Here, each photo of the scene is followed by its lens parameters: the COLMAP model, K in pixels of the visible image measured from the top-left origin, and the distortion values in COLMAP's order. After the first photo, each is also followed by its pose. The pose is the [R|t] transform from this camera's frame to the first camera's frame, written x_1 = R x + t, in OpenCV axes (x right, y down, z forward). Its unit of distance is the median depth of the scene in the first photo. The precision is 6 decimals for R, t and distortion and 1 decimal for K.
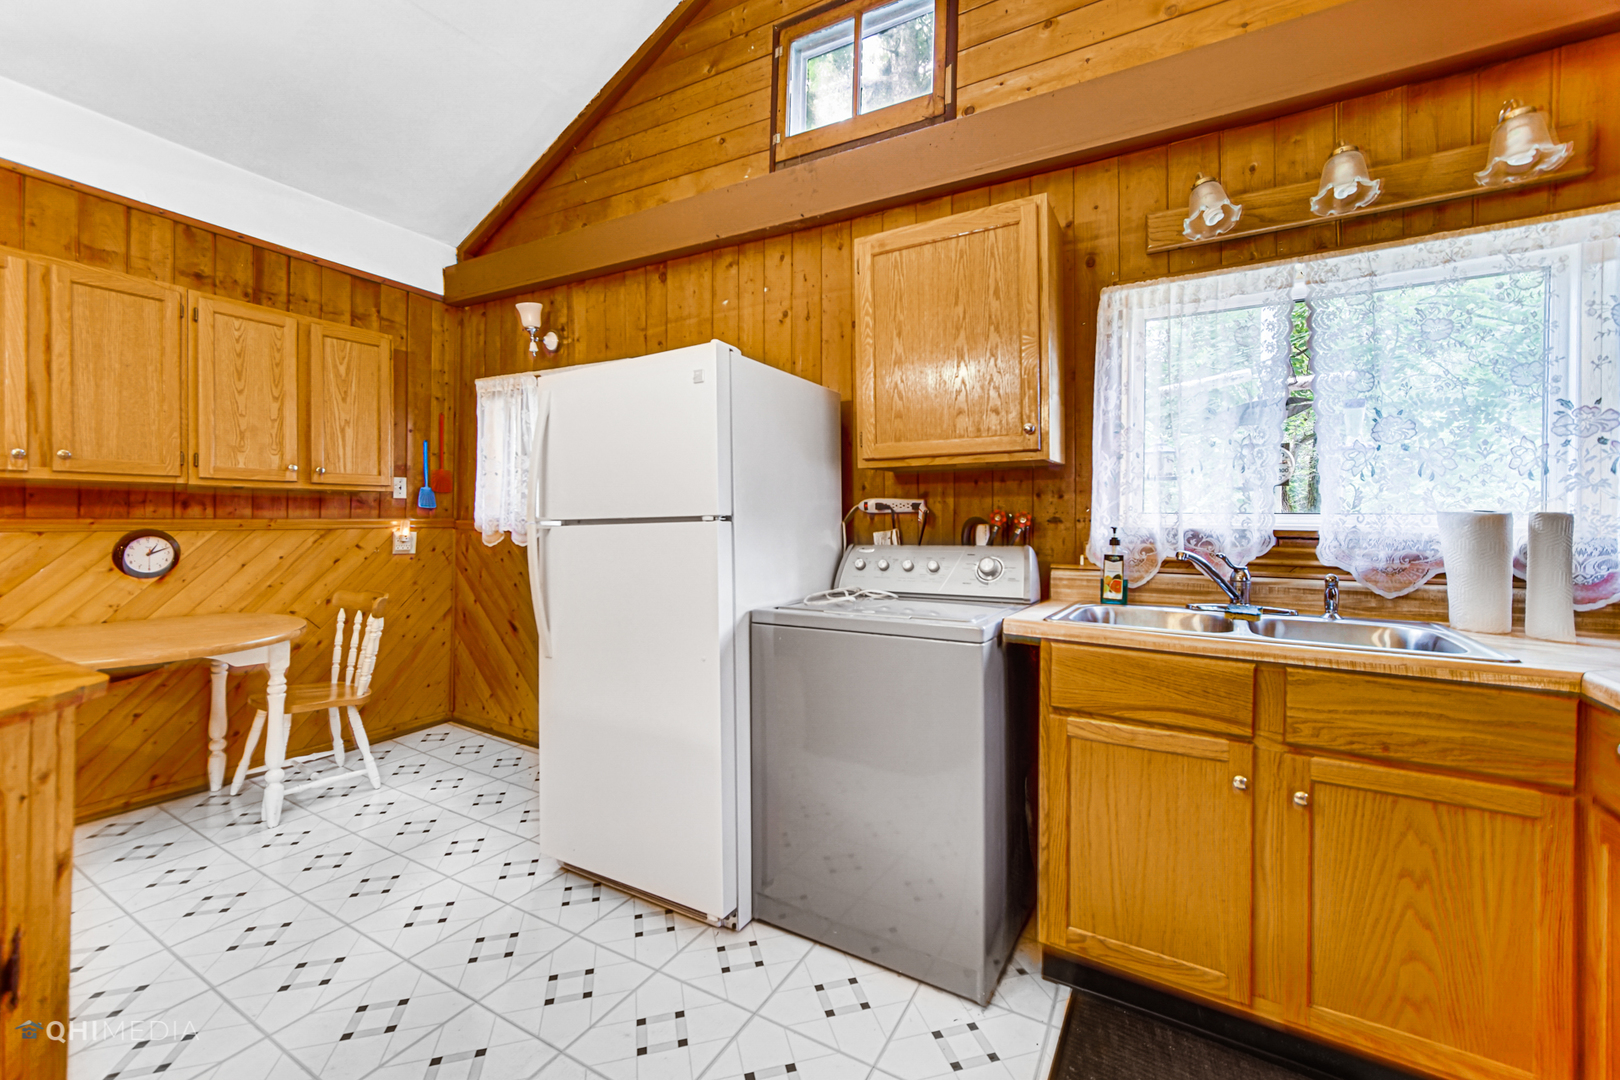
lens RADIAL K [[636.3, 0, 806.6], [0, 636.3, 529.1], [0, 0, 1]] dist [-0.000982, -0.000248]
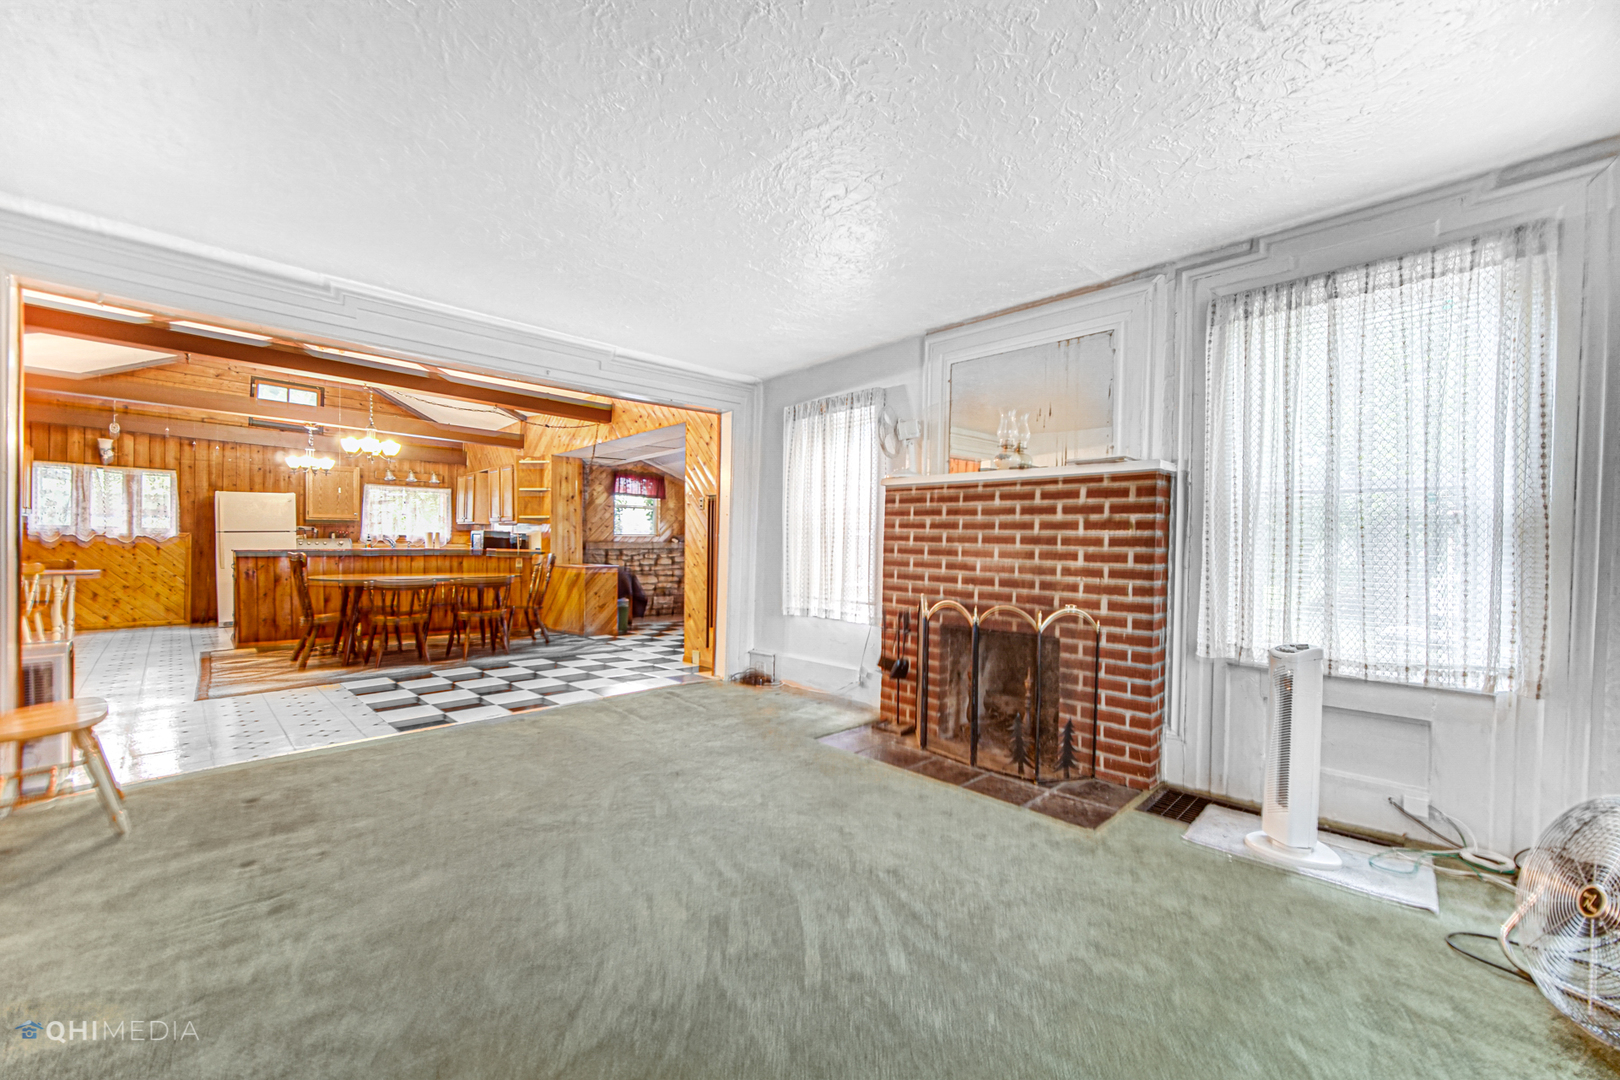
lens RADIAL K [[636.3, 0, 804.8], [0, 636.3, 547.6], [0, 0, 1]] dist [-0.000982, -0.000248]
pose [[0.275169, -0.015691, 0.961268, -2.996233], [-0.003898, 0.999840, 0.017436, 0.000786], [-0.961388, -0.008544, 0.275064, -3.247719]]
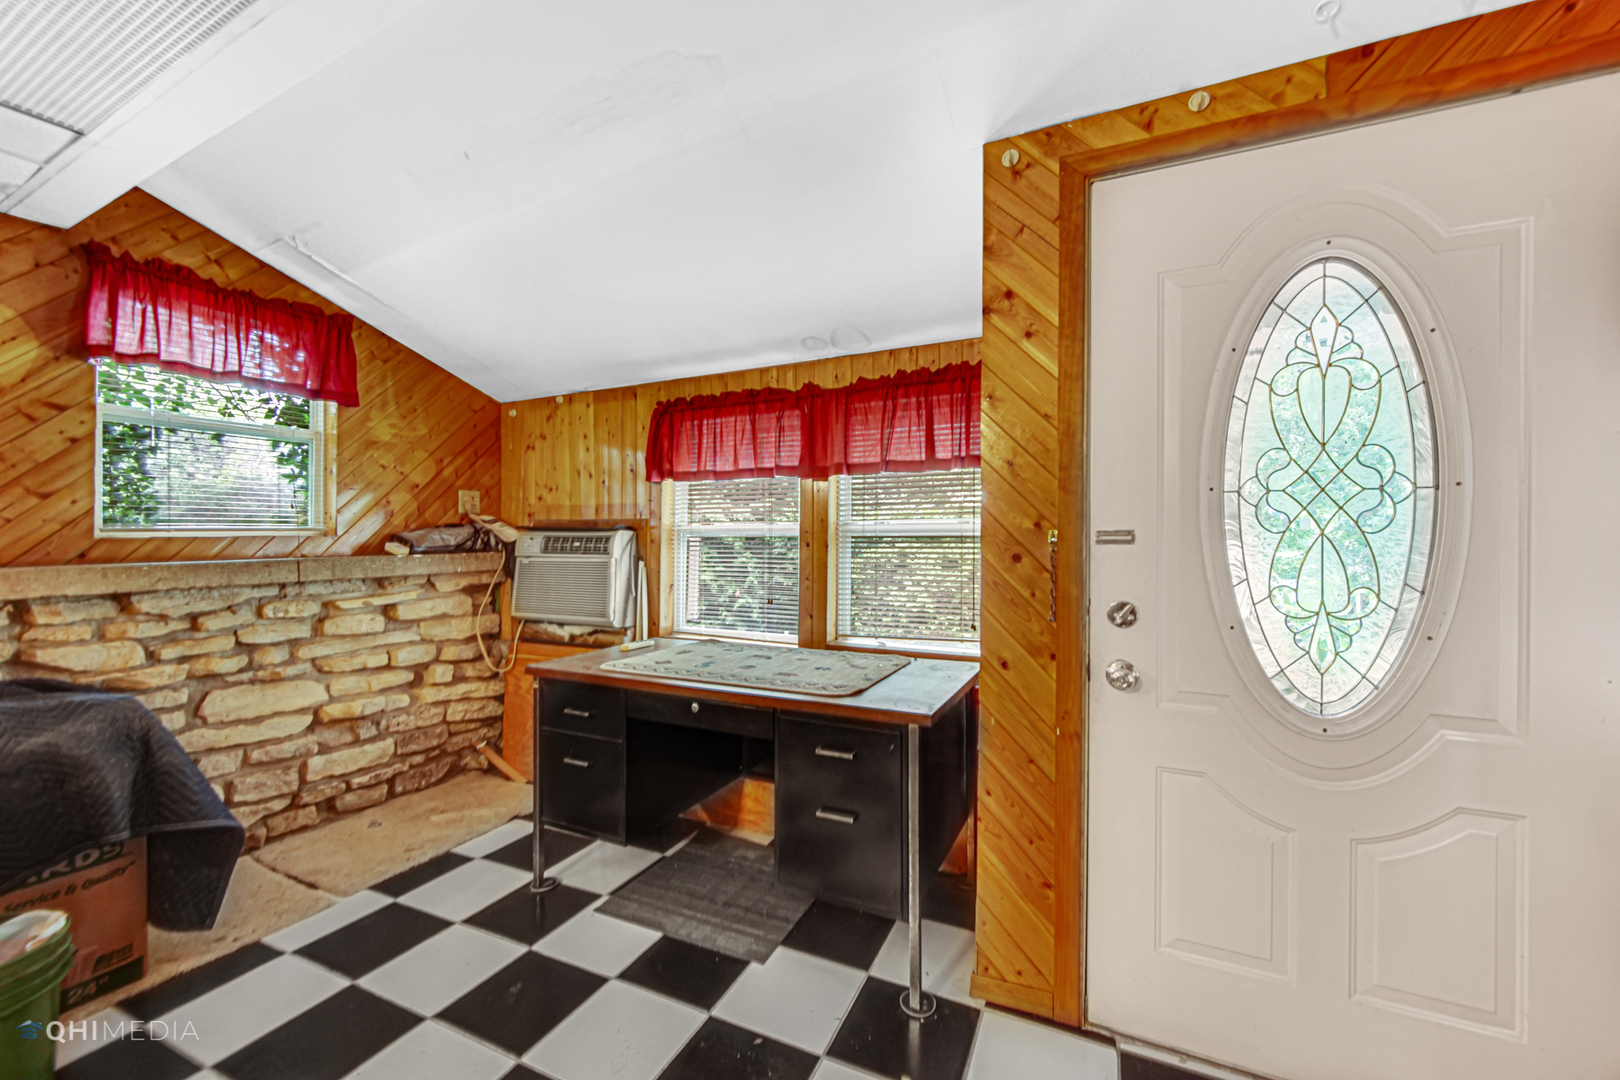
lens RADIAL K [[636.3, 0, 800.3], [0, 636.3, 541.7], [0, 0, 1]] dist [-0.000982, -0.000248]
pose [[-0.053451, -0.011010, 0.998510, -0.300555], [0.004390, 0.999927, 0.011260, 0.005771], [-0.998561, 0.004985, -0.053398, -1.899110]]
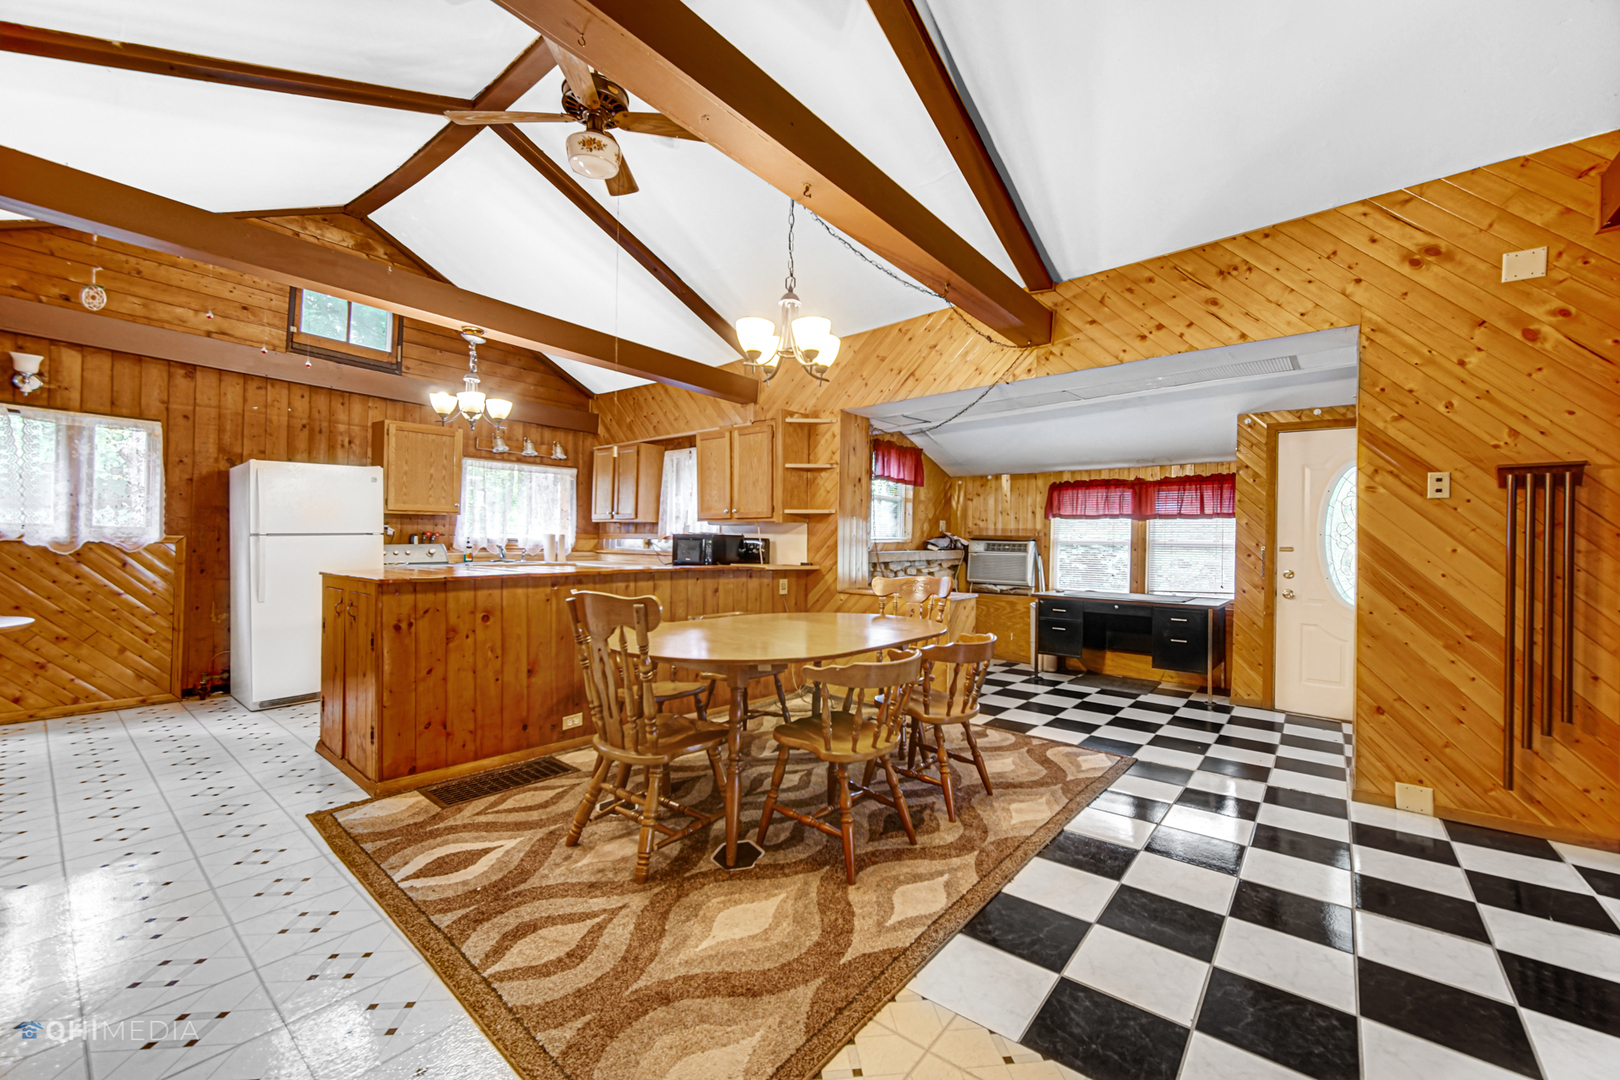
lens RADIAL K [[636.3, 0, 808.5], [0, 636.3, 537.6], [0, 0, 1]] dist [-0.000982, -0.000248]
pose [[0.170402, -0.002664, 0.985371, -2.062278], [-0.008437, 0.999956, 0.004163, -0.025864], [-0.985338, -0.009023, 0.170372, -1.032783]]
